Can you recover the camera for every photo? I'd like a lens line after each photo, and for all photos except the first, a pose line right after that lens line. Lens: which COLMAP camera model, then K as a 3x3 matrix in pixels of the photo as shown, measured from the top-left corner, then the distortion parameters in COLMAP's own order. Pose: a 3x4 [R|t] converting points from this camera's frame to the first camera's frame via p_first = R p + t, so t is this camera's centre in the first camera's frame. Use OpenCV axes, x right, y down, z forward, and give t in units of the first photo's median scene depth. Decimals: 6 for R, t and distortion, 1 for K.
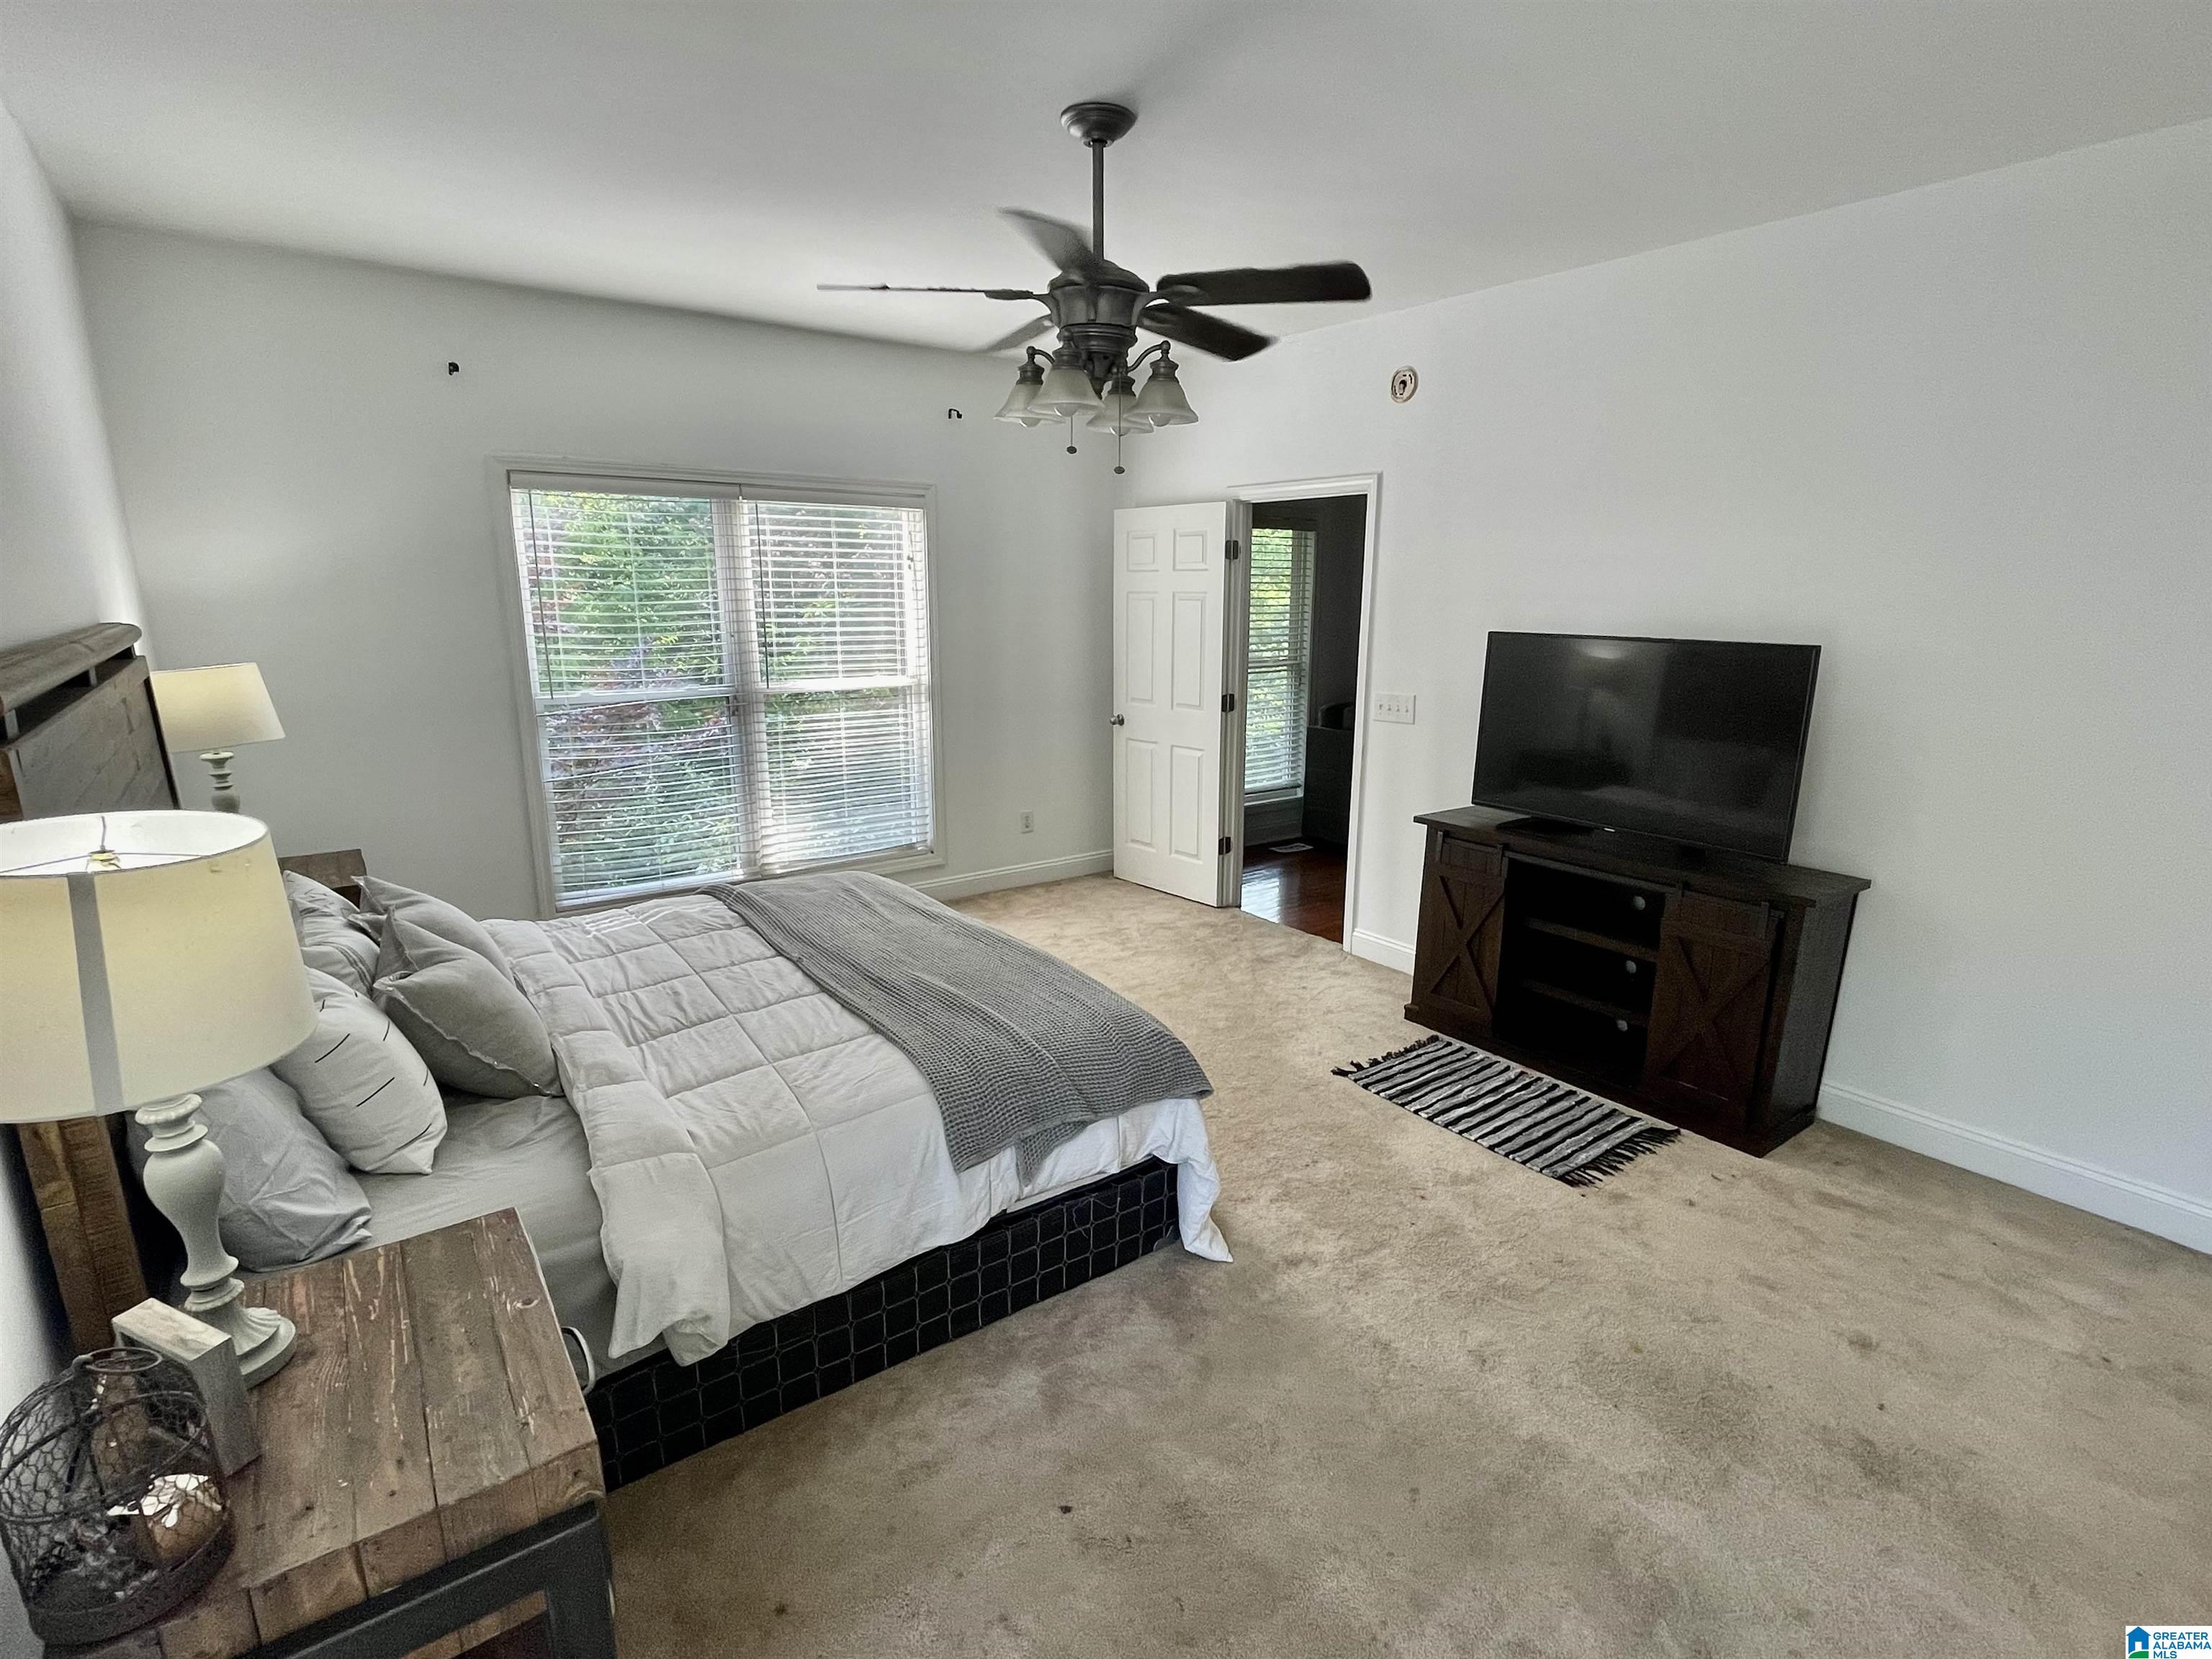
lens RADIAL K [[1086.4, 0, 1118.5], [0, 1086.4, 833.3], [0, 0, 1]] dist [0.001569, 0.000263]
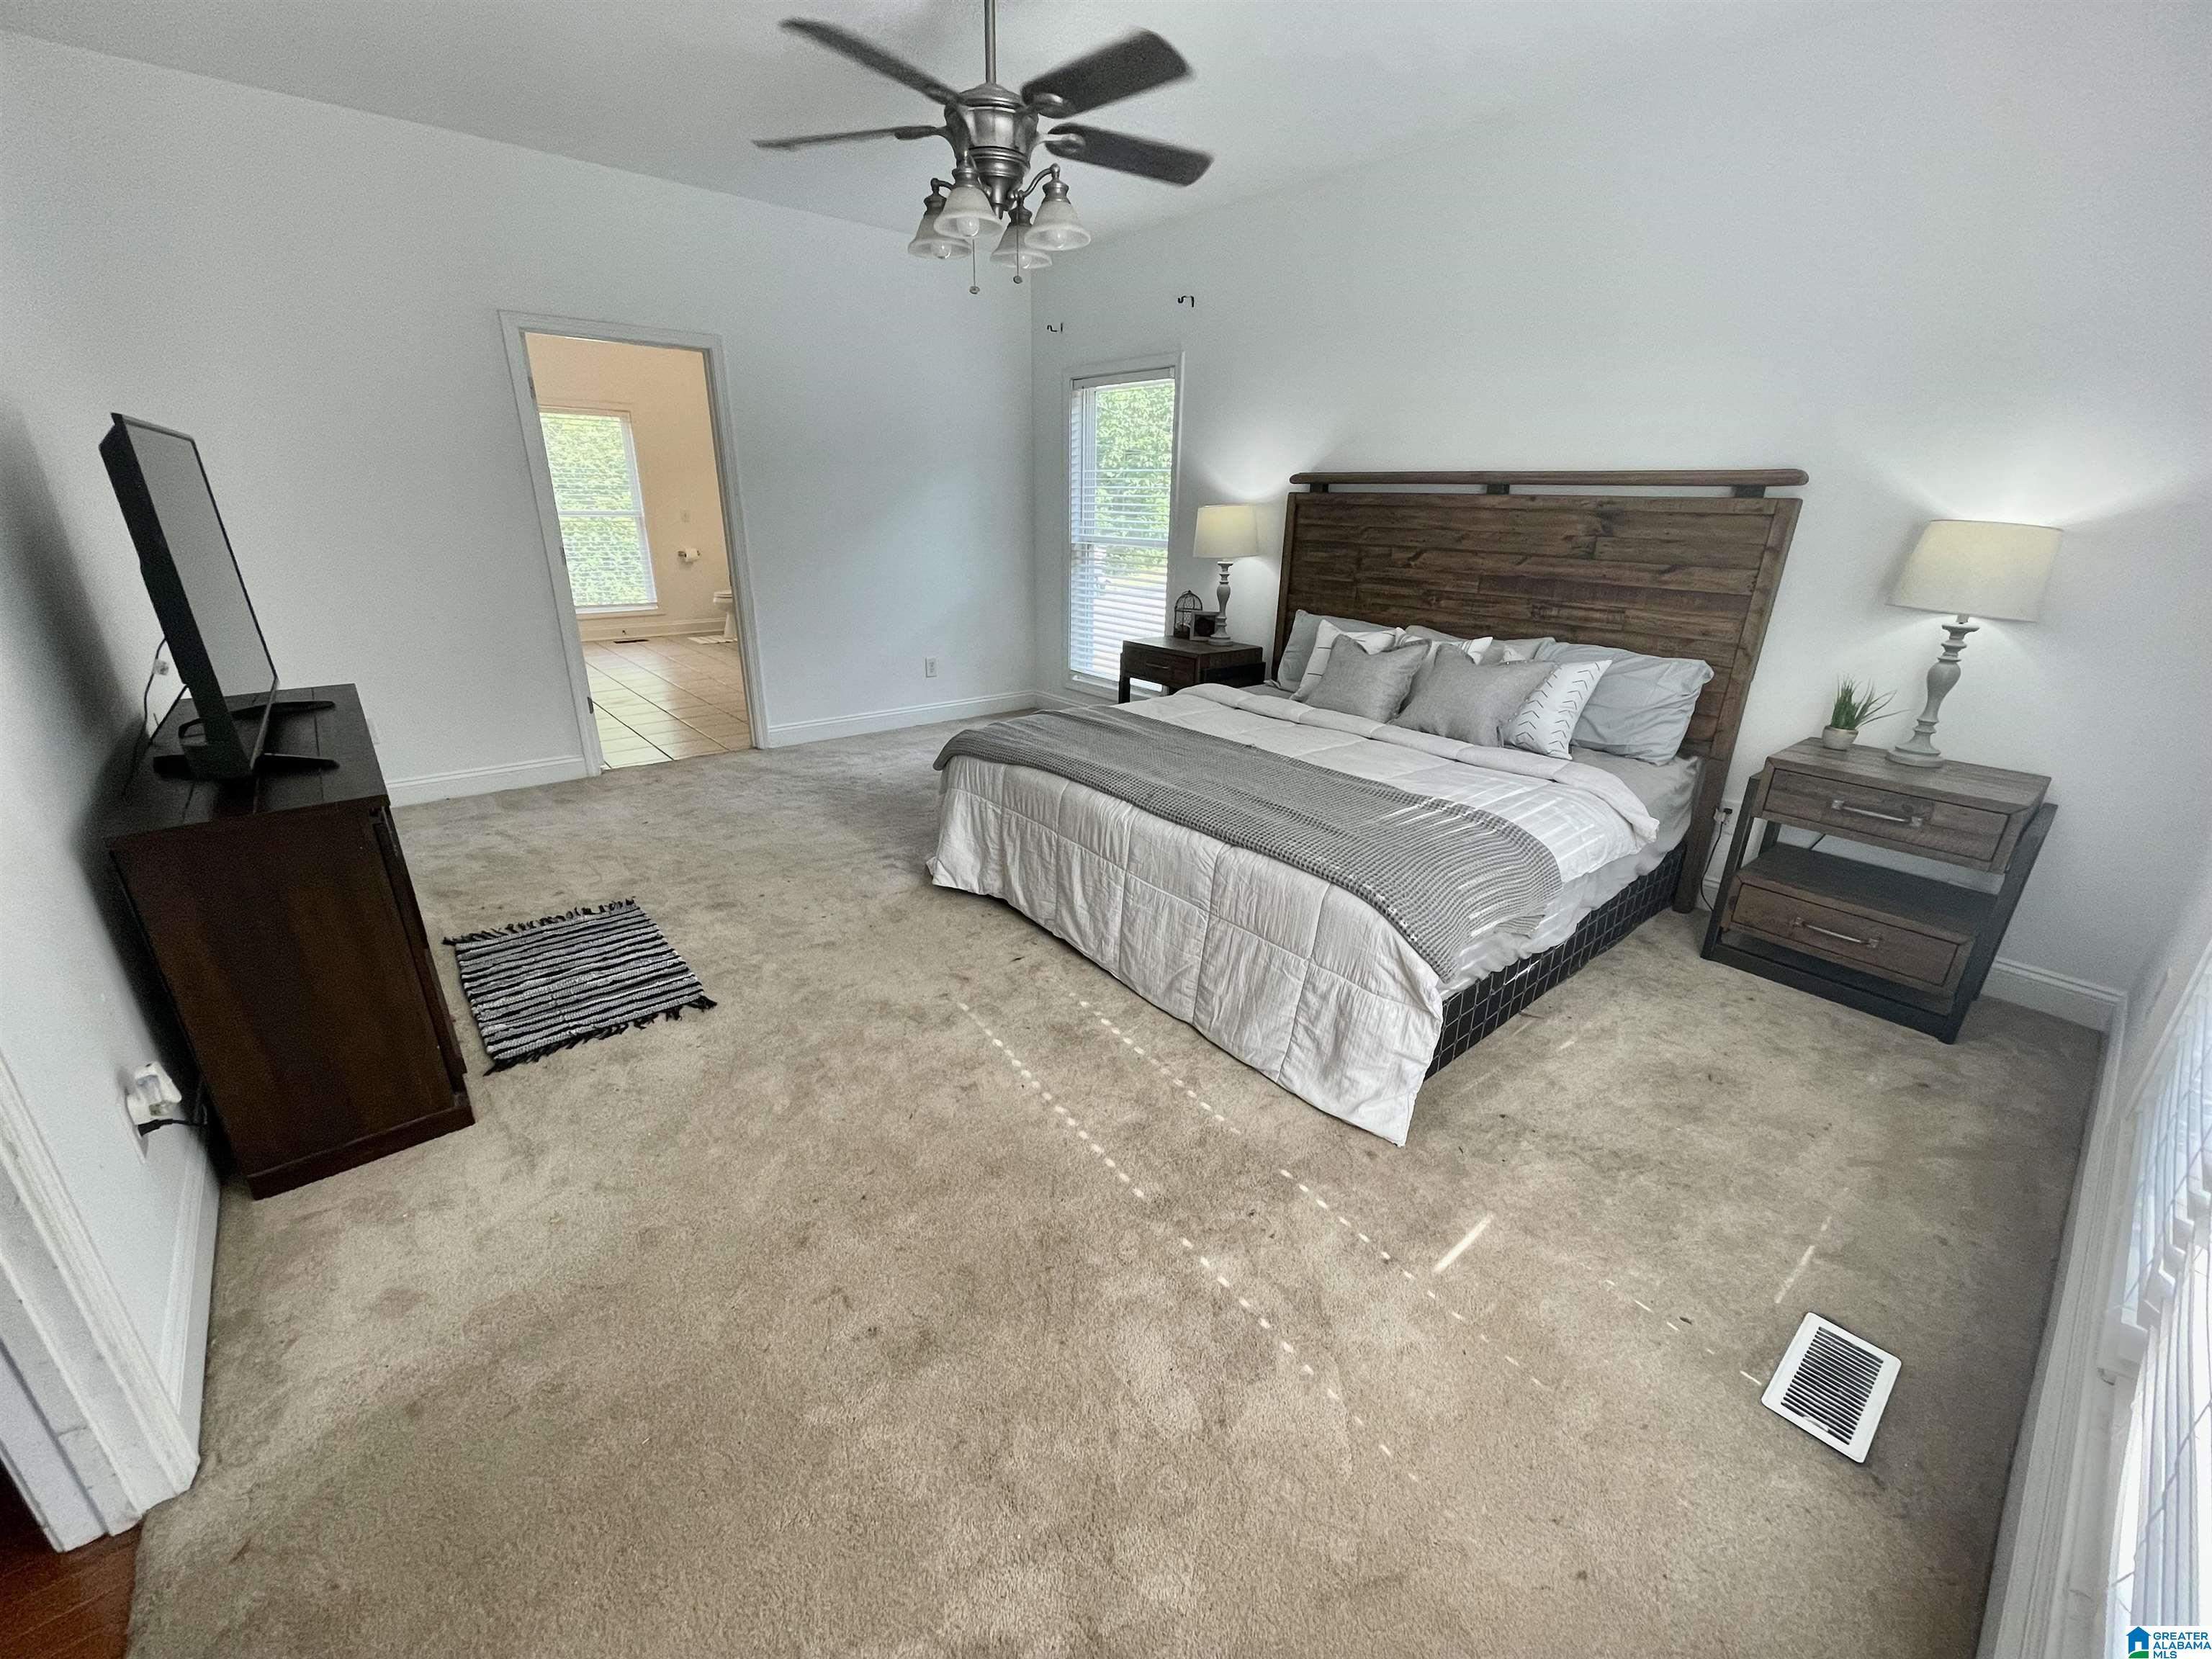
lens RADIAL K [[893.8, 0, 1111.8], [0, 893.8, 833.9], [0, 0, 1]] dist [-0.023743, 0.015543]
pose [[-0.997308, -0.001371, -0.073307, -0.049802], [-0.041656, 0.833375, 0.551135, -0.247452], [0.060337, 0.552706, -0.831189, 1.353624]]
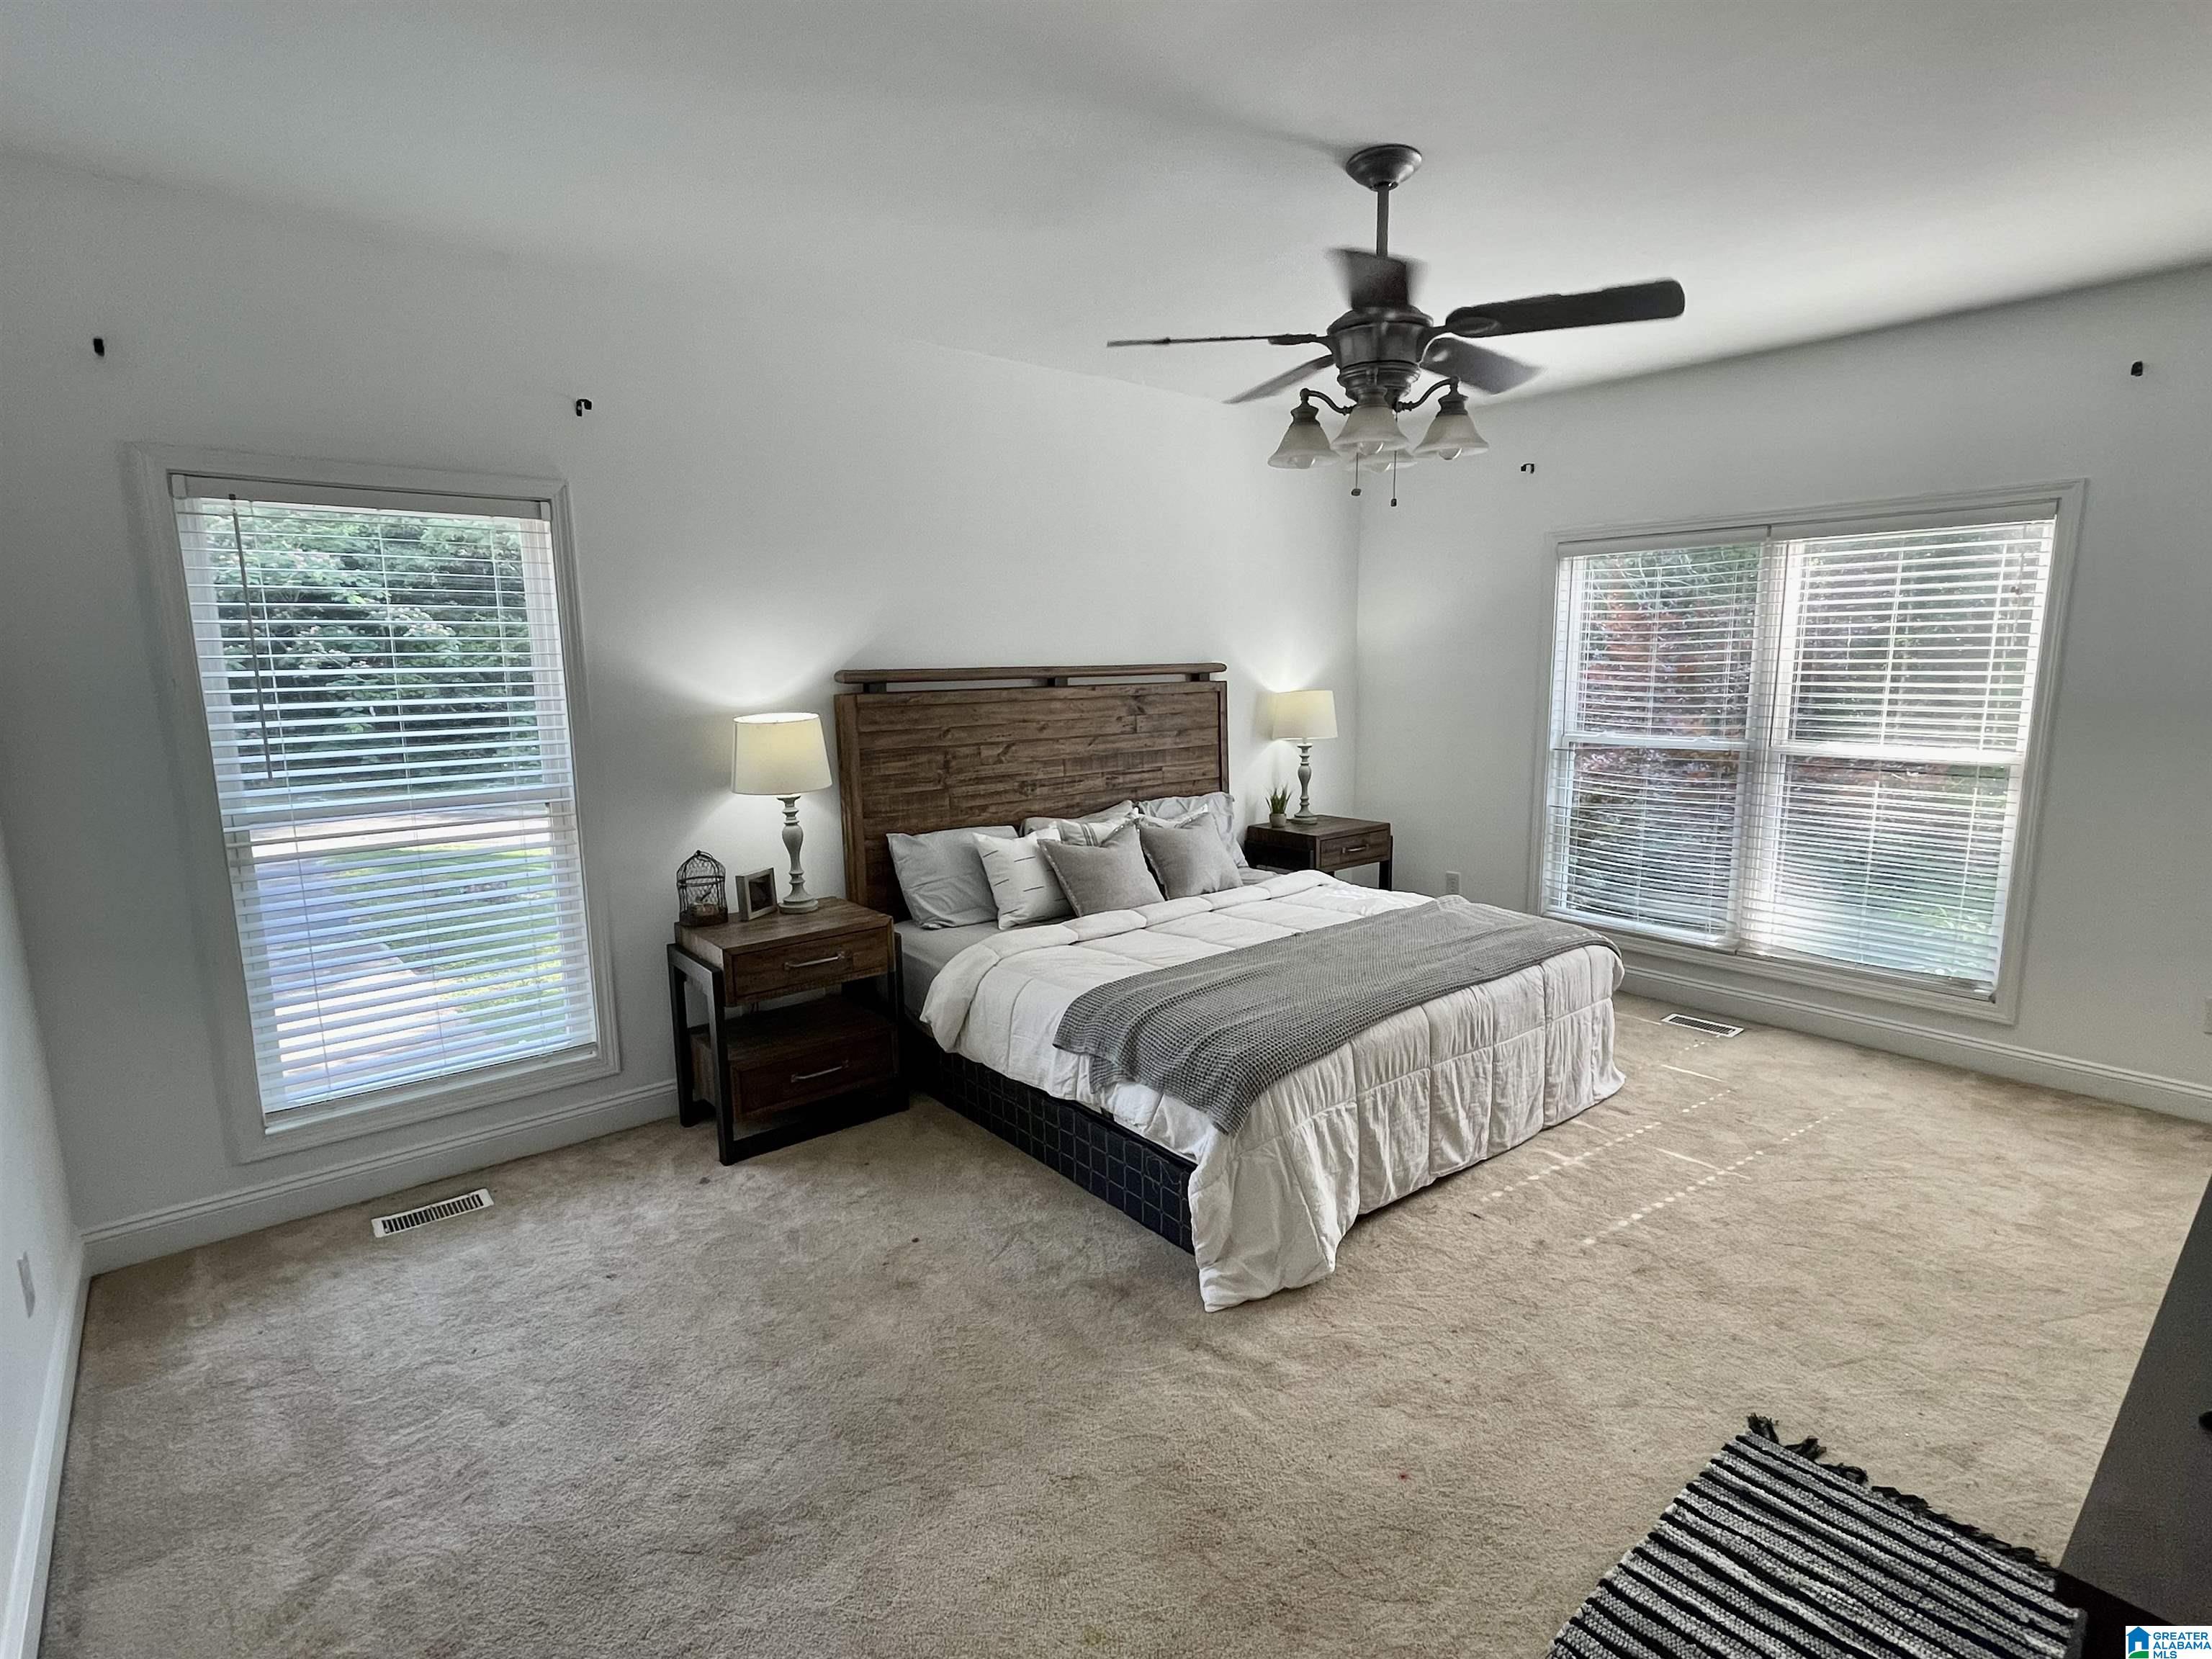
lens RADIAL K [[1086.4, 0, 1118.5], [0, 1086.4, 833.3], [0, 0, 1]] dist [0.001569, 0.000263]
pose [[0.061094, 0.154524, -0.986098, 0.640296], [-0.213089, 0.967187, 0.138359, -0.087614], [0.975121, 0.201673, 0.092017, 0.483676]]
